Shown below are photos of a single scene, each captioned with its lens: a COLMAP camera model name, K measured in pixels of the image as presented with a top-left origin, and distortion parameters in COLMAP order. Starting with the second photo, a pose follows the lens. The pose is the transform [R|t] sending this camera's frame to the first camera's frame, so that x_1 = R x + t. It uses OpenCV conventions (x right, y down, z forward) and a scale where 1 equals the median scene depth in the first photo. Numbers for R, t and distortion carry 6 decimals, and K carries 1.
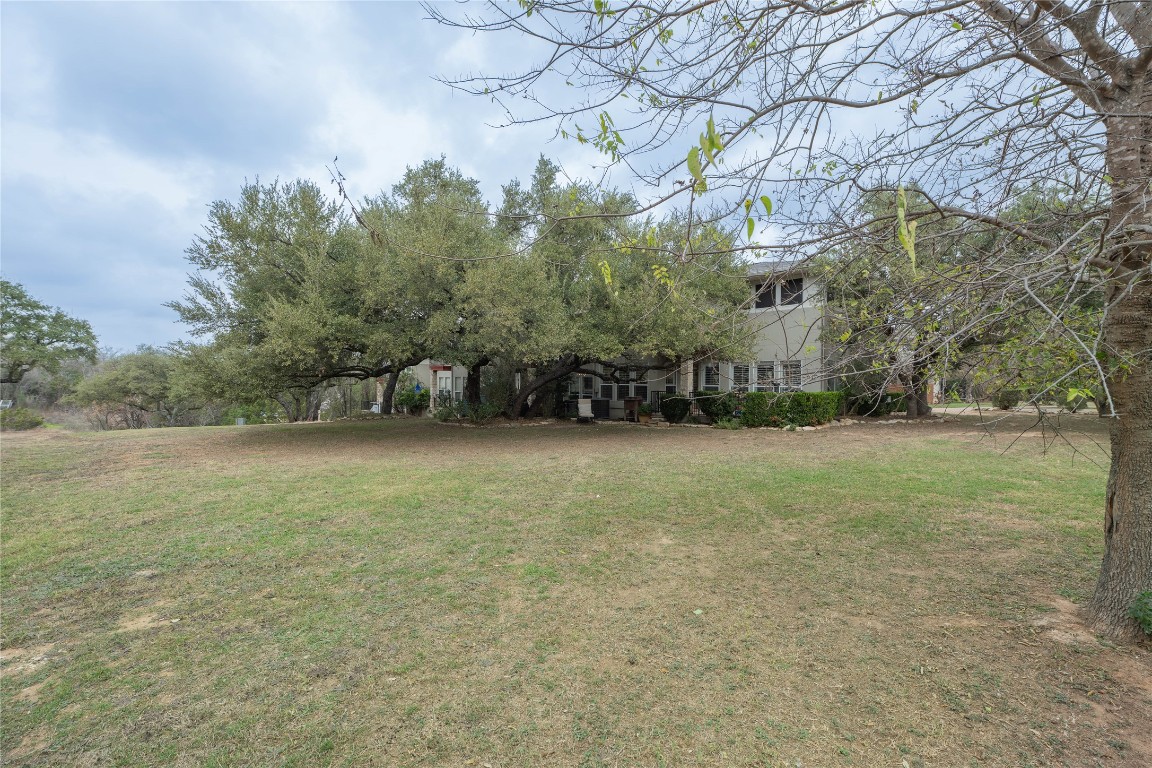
lens RADIAL K [[469.2, 0, 581.3], [0, 469.2, 377.3], [0, 0, 1]] dist [-0.000358, -0.000205]
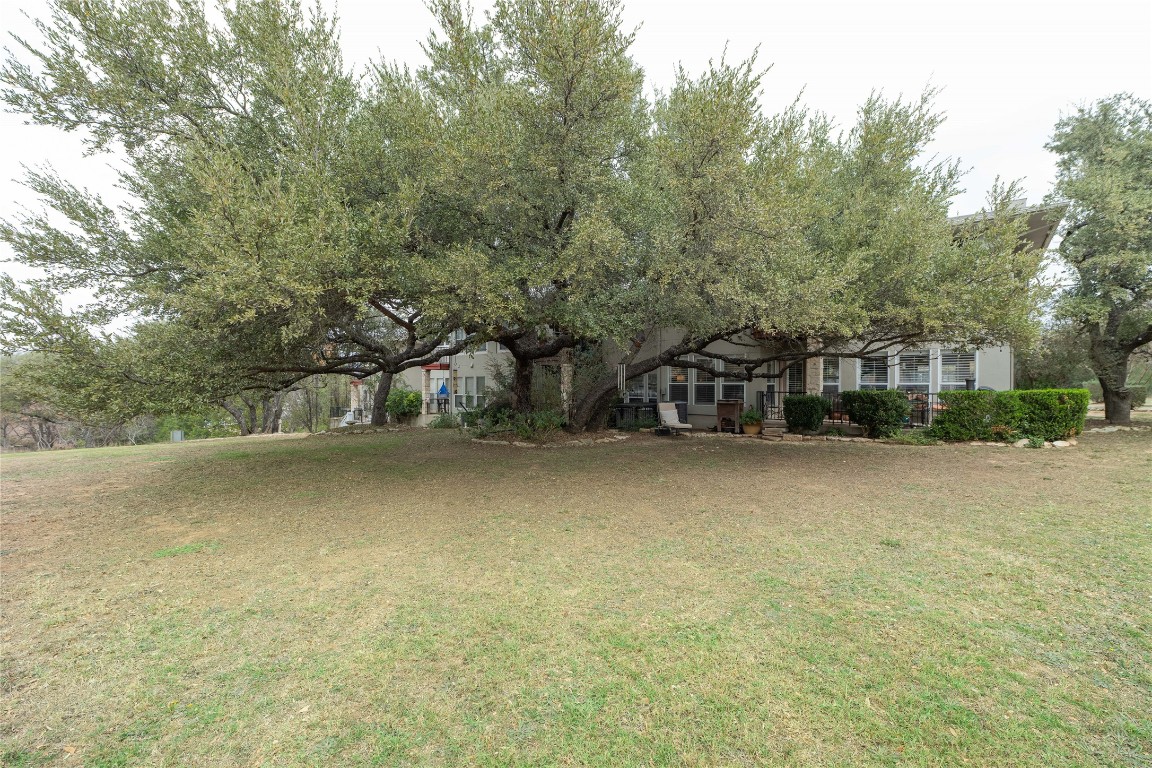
lens RADIAL K [[453.3, 0, 581.7], [0, 453.3, 383.5], [0, 0, 1]] dist [-0.001786, -0.000309]
pose [[0.995715, -0.007274, 0.092183, -0.257433], [0.006559, 0.999946, 0.008052, 0.011551], [-0.092237, -0.007413, 0.995709, 0.401288]]
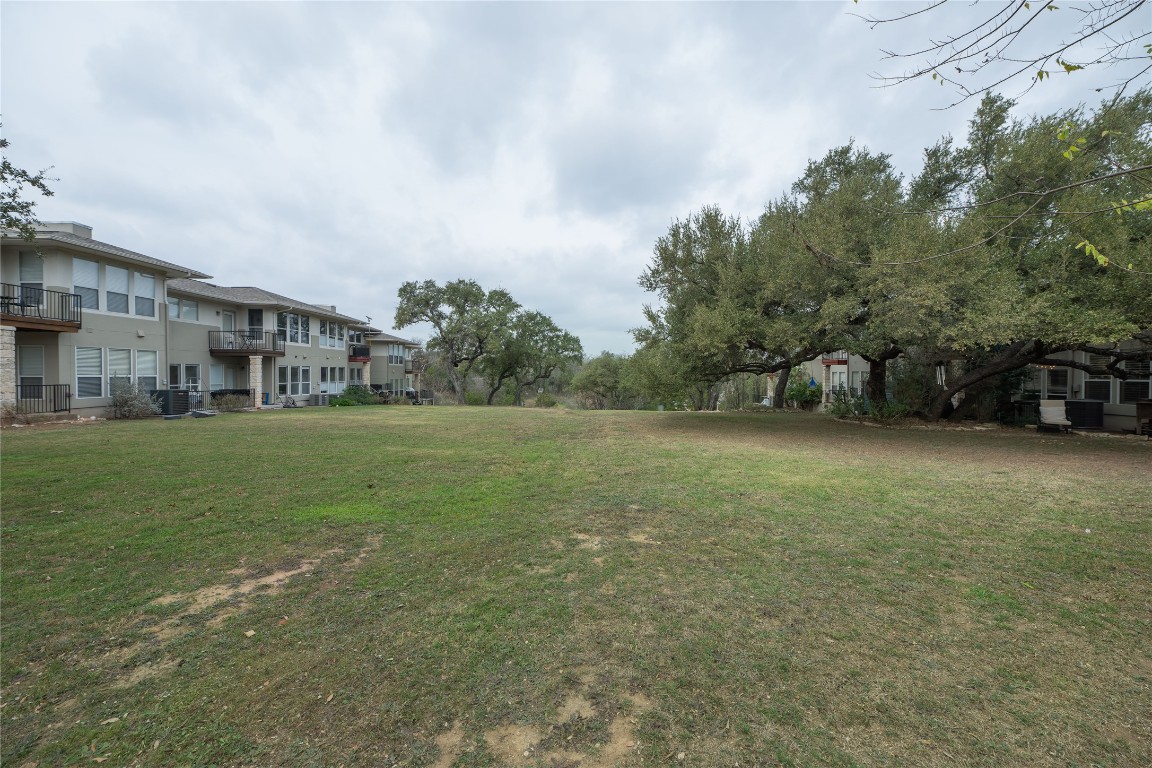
lens RADIAL K [[453.3, 0, 581.7], [0, 453.3, 383.5], [0, 0, 1]] dist [-0.001786, -0.000309]
pose [[0.701643, 0.009136, -0.712470, -0.007700], [0.008465, 0.999740, 0.021156, -0.001106], [0.712478, -0.020875, 0.701383, -0.028463]]
